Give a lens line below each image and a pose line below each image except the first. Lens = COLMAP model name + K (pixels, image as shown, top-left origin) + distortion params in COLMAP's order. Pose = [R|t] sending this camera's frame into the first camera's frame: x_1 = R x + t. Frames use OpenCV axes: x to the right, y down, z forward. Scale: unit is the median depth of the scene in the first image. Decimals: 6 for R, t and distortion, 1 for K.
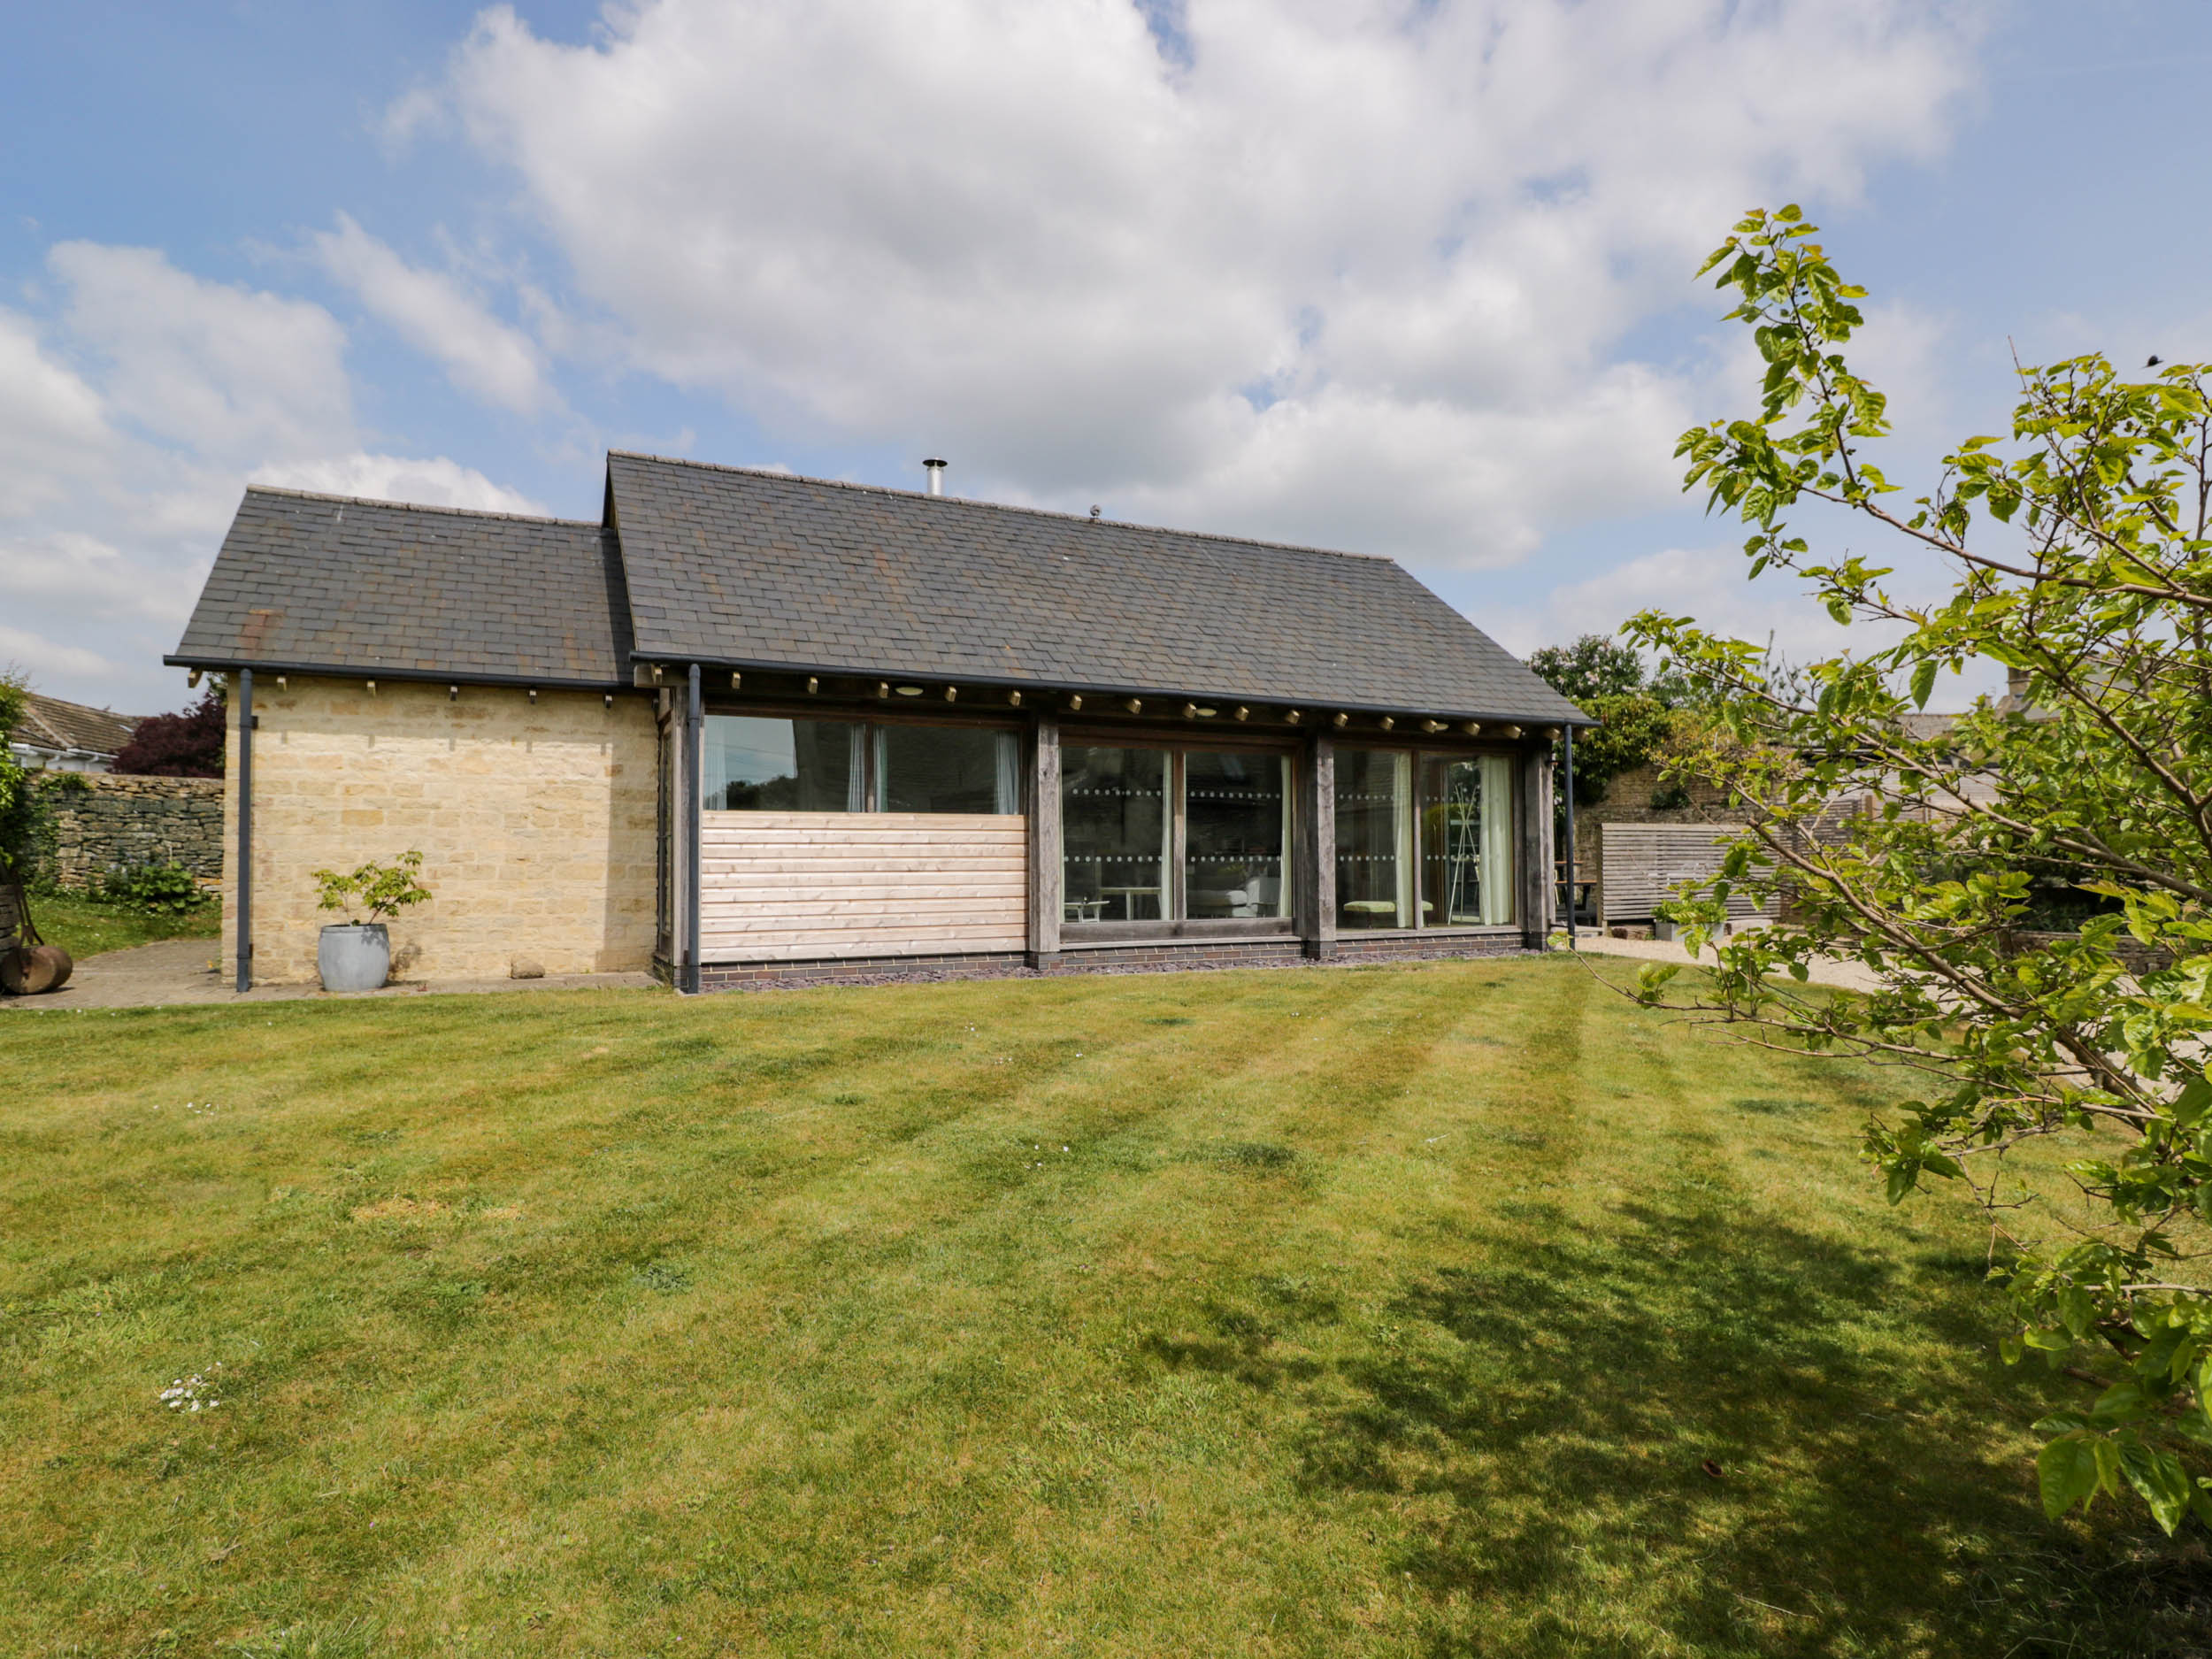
lens RADIAL K [[1152.7, 0, 1104.6], [0, 1152.7, 837.4], [0, 0, 1]] dist [-0.001255, -0.011570]
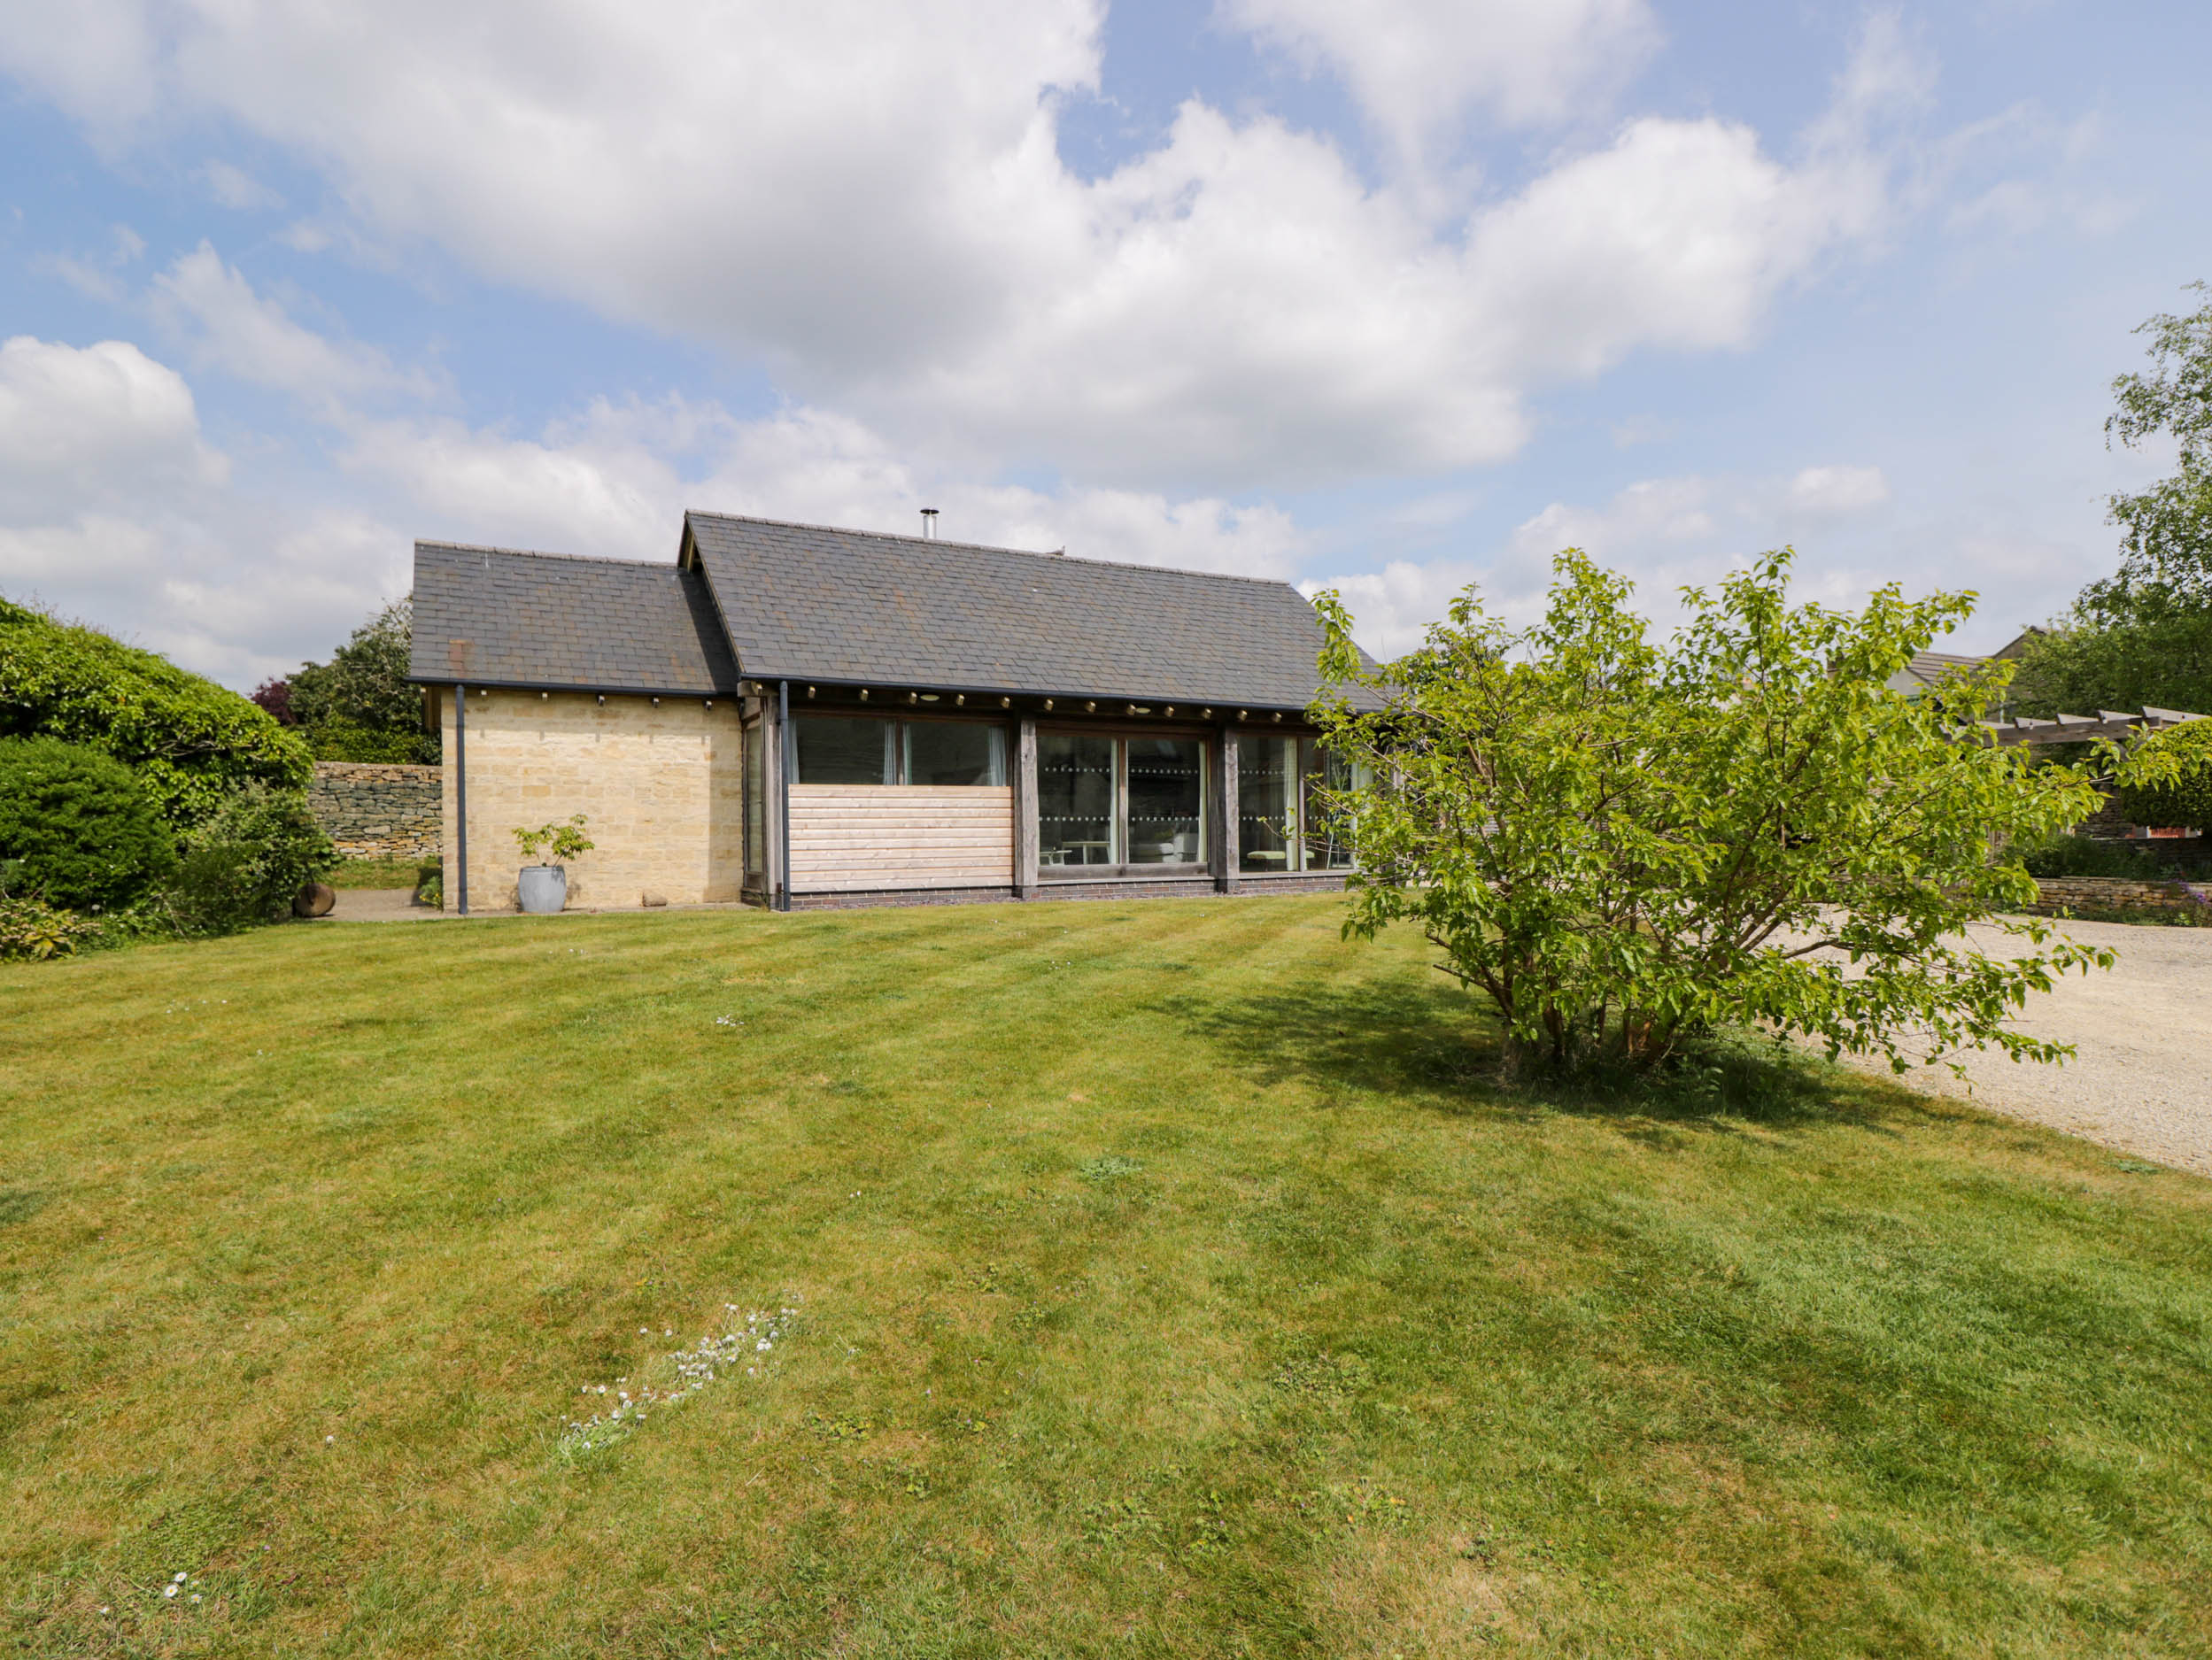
lens RADIAL K [[1152.6, 0, 1104.6], [0, 1152.6, 837.9], [0, 0, 1]] dist [-0.001255, -0.011570]
pose [[0.998494, -0.008110, 0.054262, -0.032943], [0.006929, 0.999736, 0.021911, 0.012077], [-0.054426, -0.021502, 0.998286, -0.373141]]
